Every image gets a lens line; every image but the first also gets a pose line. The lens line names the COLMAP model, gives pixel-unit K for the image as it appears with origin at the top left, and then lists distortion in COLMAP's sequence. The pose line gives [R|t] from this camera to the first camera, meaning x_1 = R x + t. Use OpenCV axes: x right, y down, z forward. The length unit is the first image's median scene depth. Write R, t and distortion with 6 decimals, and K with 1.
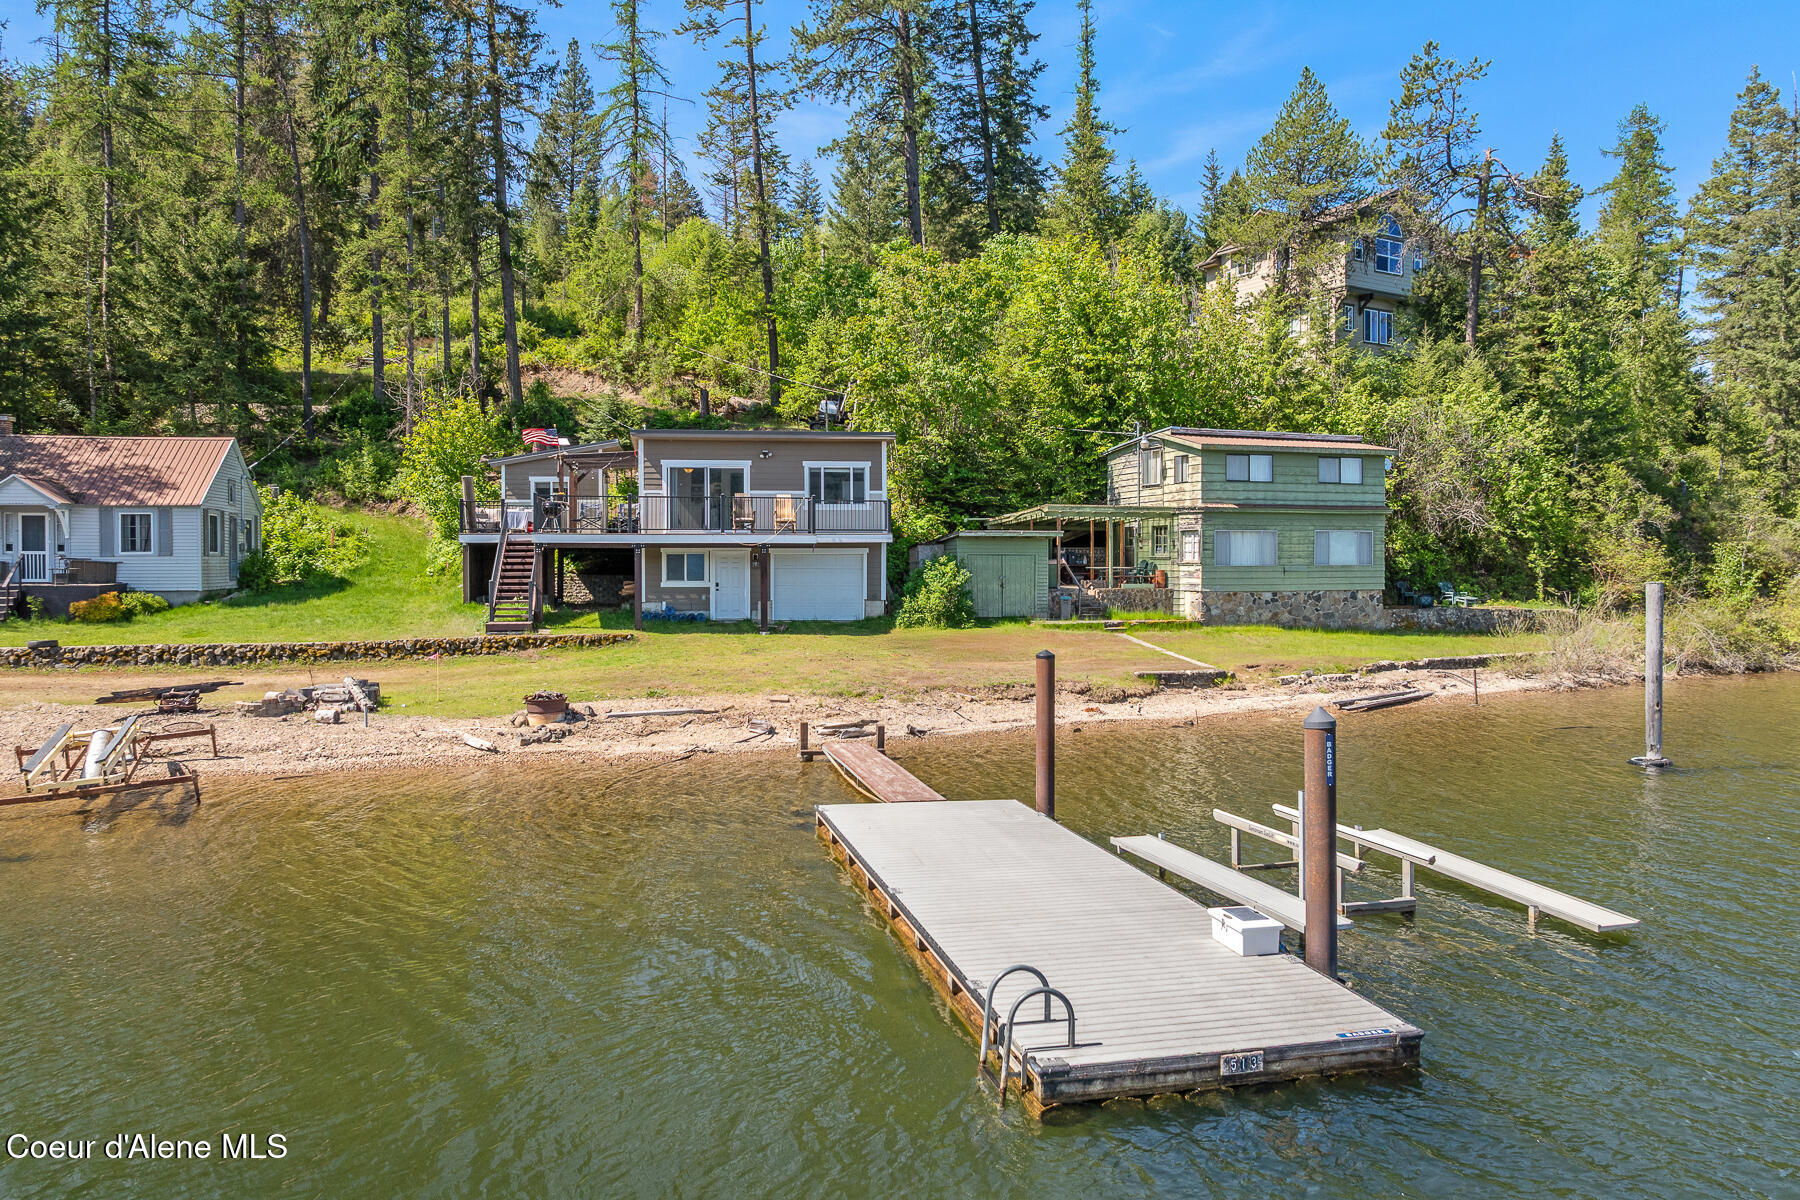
lens RADIAL K [[1243.2, 0, 887.0], [0, 1243.2, 586.9], [0, 0, 1]] dist [-0.025214, -0.000269]
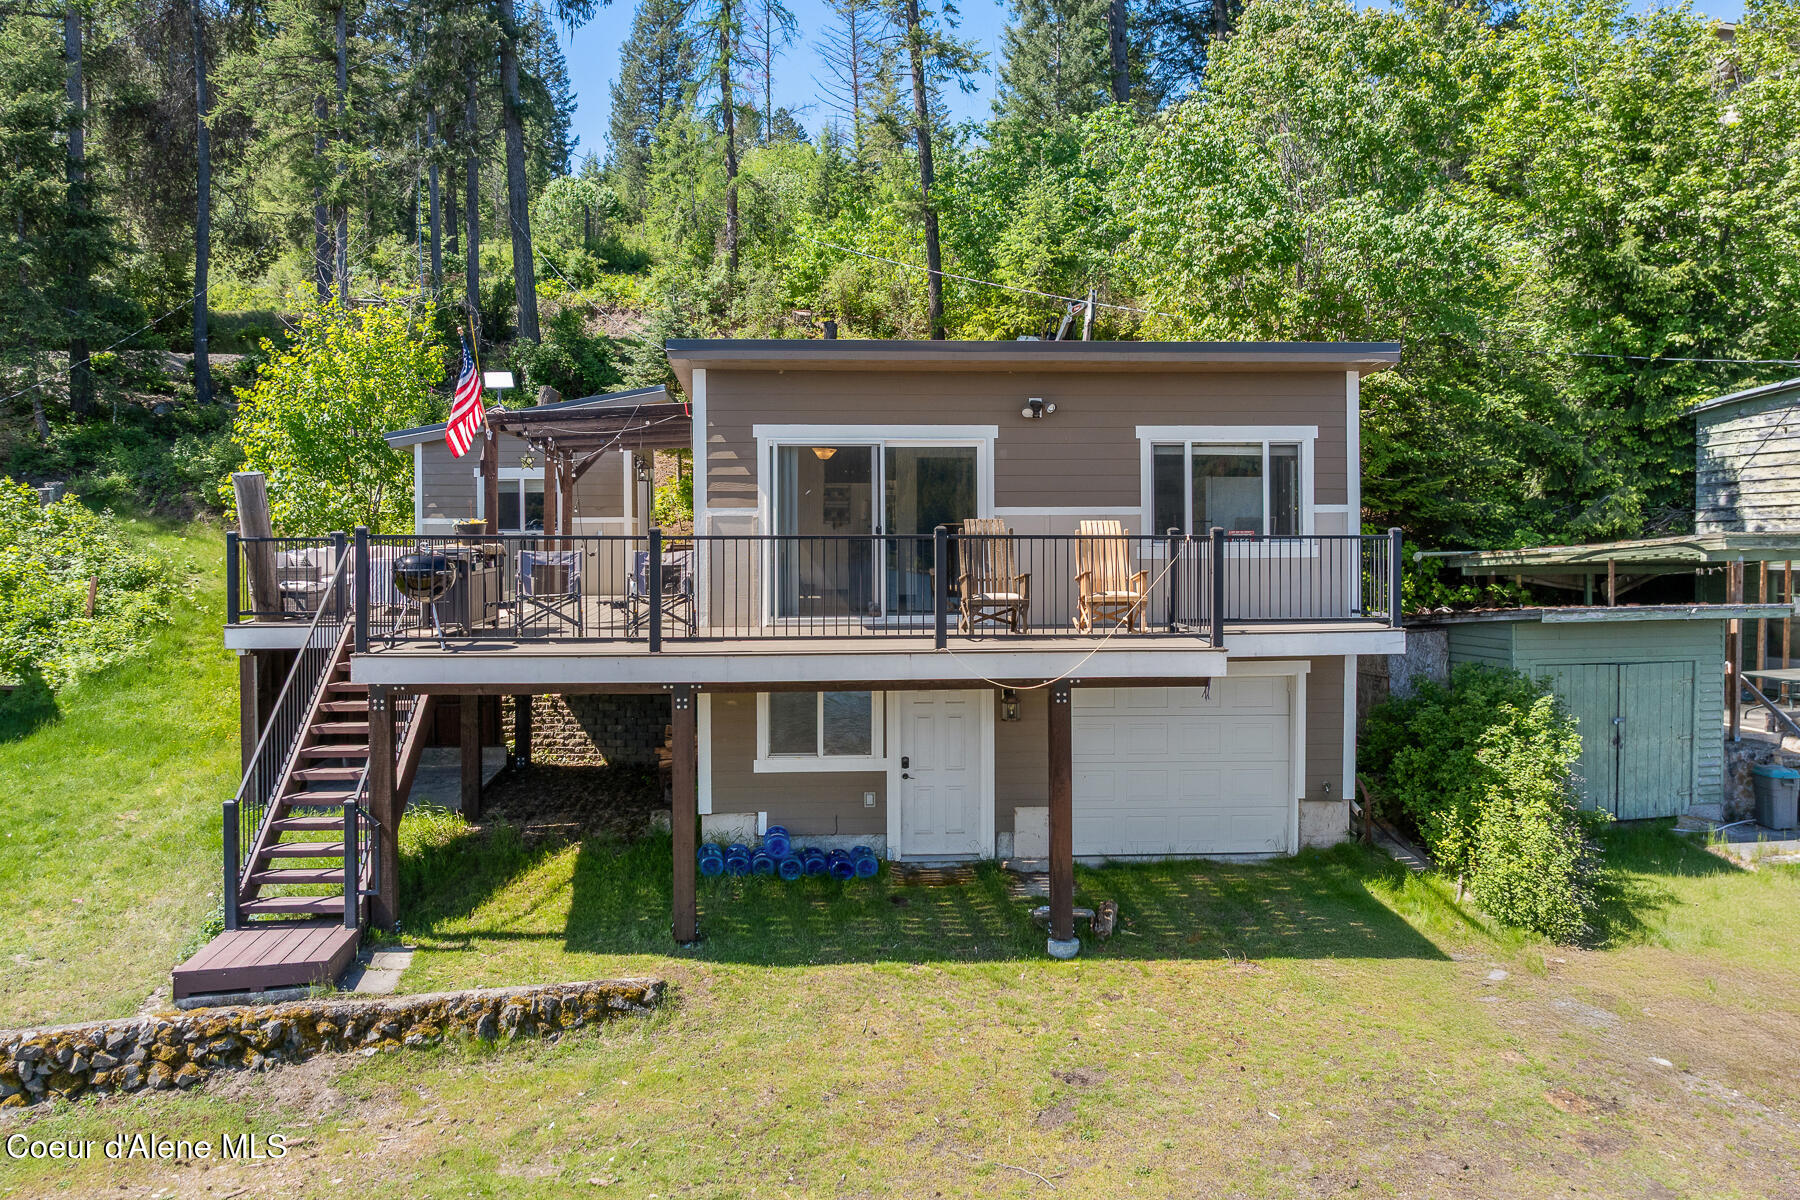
lens RADIAL K [[1235.2, 0, 905.5], [0, 1235.2, 551.5], [0, 0, 1]] dist [-0.026819, 0.006528]
pose [[0.997734, -0.002813, -0.067216, -0.105138], [0.002187, 0.999954, -0.009384, -0.057366], [0.067239, 0.009216, 0.997694, 0.595778]]
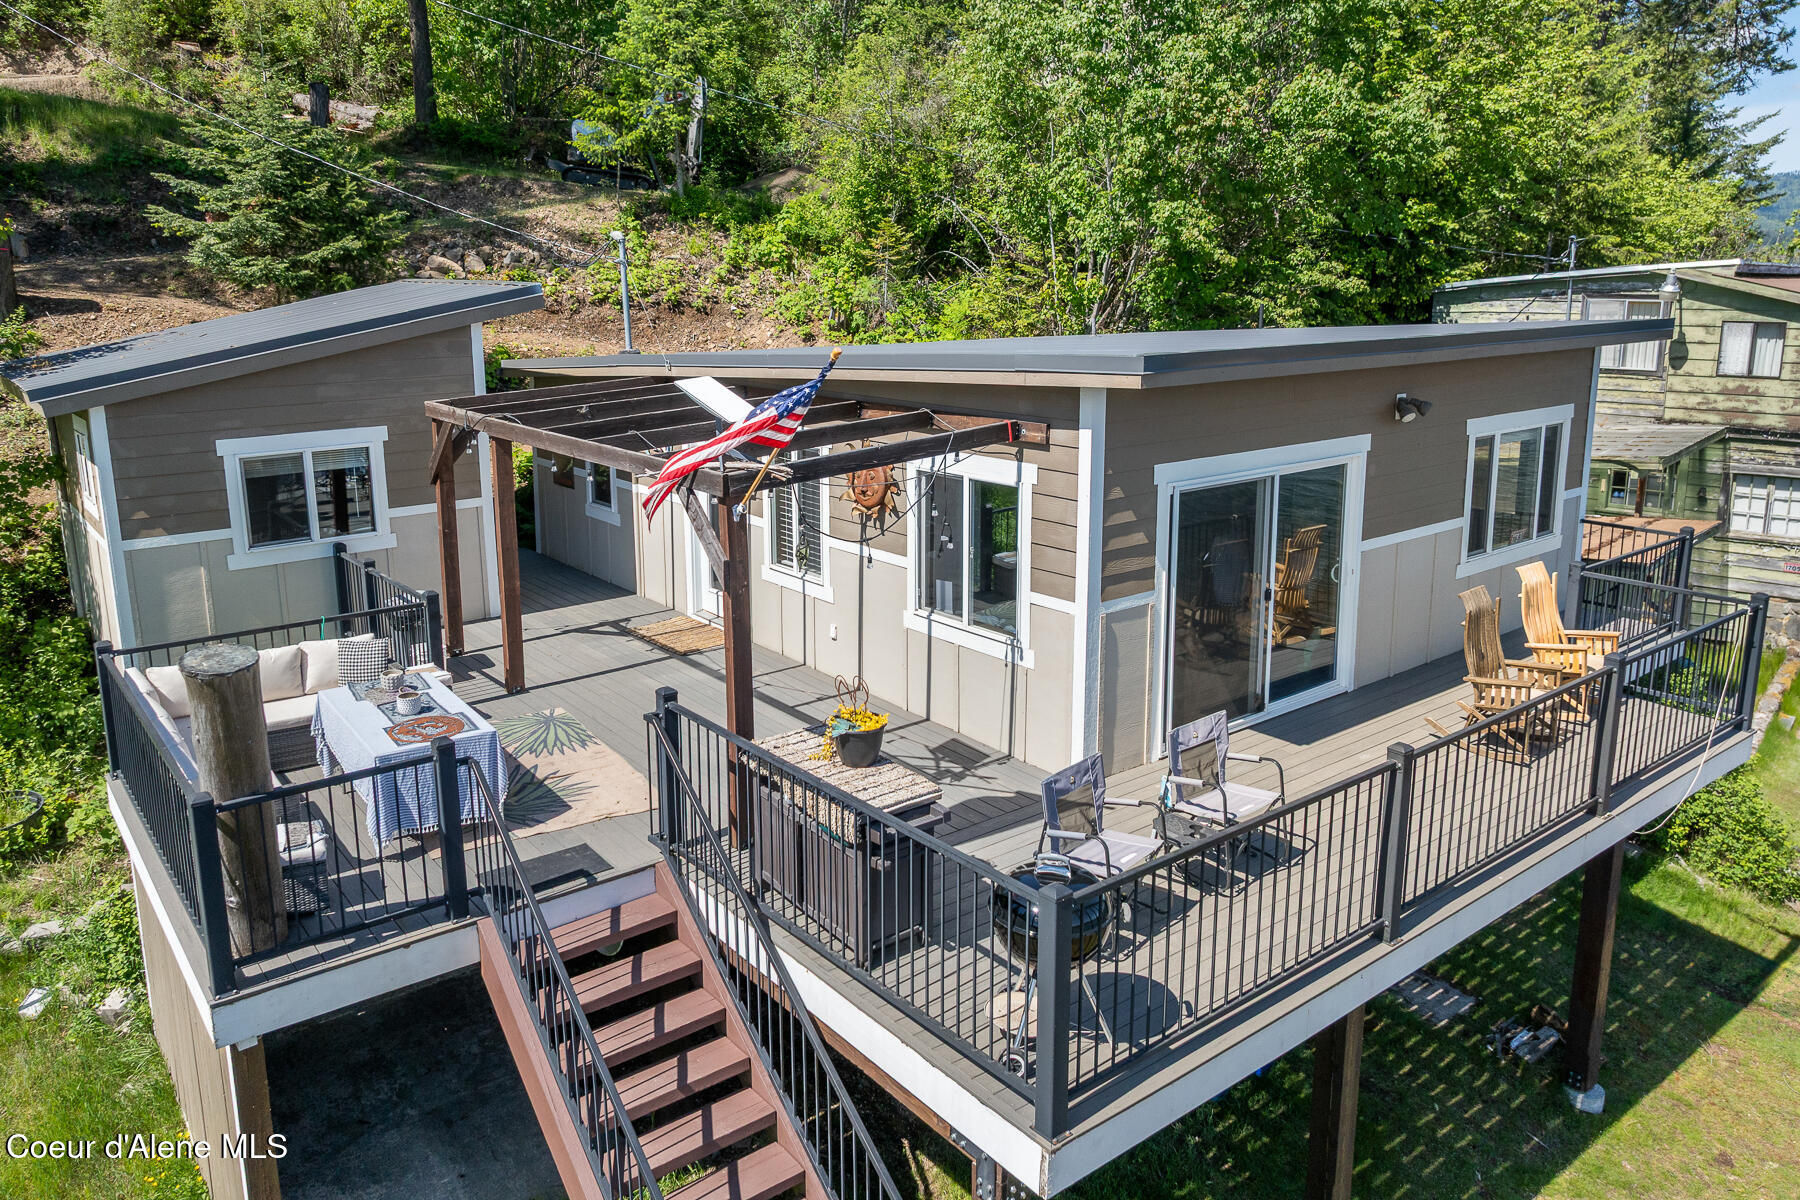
lens RADIAL K [[1293.1, 0, 903.0], [0, 1293.1, 507.4], [0, 0, 1]] dist [-0.008963, 0.008469]
pose [[0.852663, -0.098266, 0.513137, -0.320199], [0.016098, 0.986628, 0.162189, -0.124471], [-0.522213, -0.130032, 0.842844, 0.763573]]
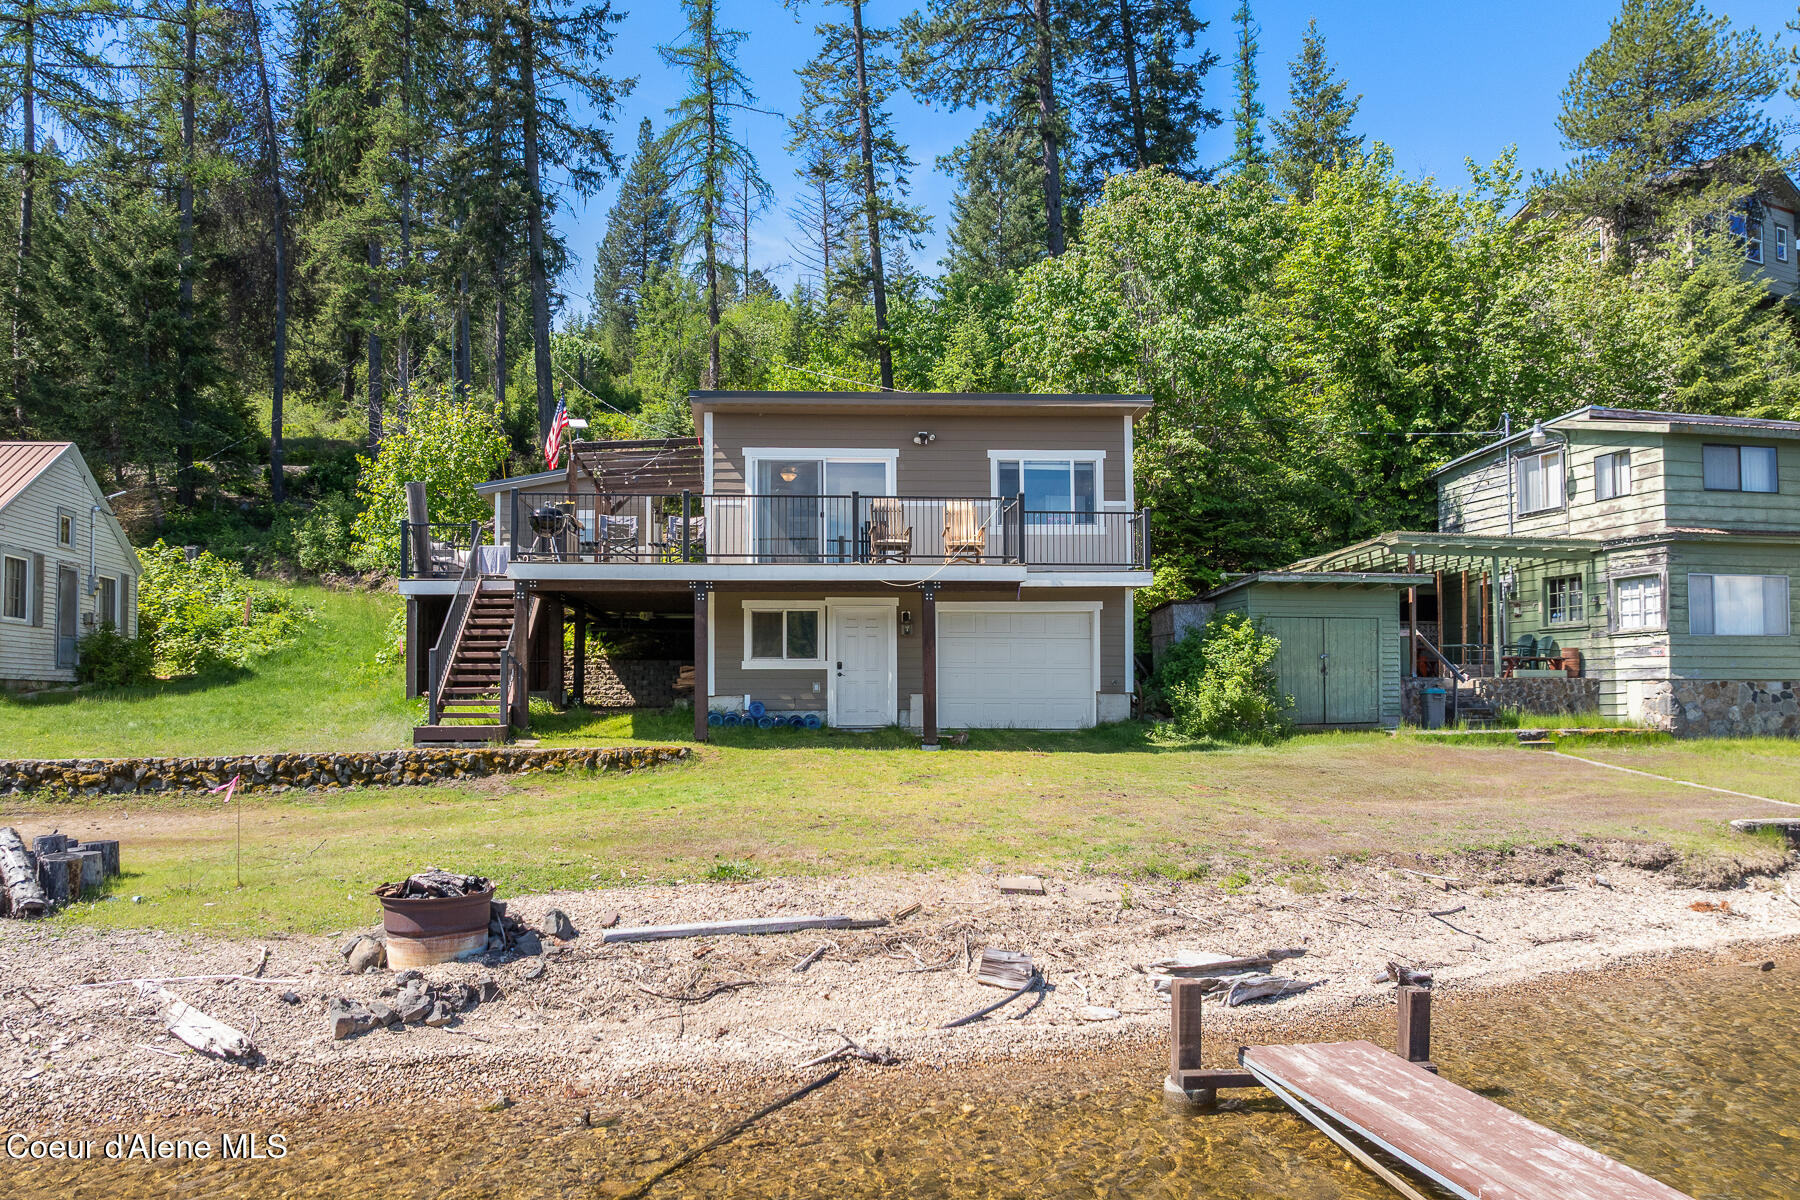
lens RADIAL K [[1259.4, 0, 875.9], [0, 1259.4, 657.8], [0, 0, 1]] dist [-0.029009, -0.001812]
pose [[0.997413, -0.006258, -0.071604, -0.073887], [0.002130, 0.998339, -0.057568, 0.026380], [0.071846, 0.057267, 0.995770, 0.399820]]
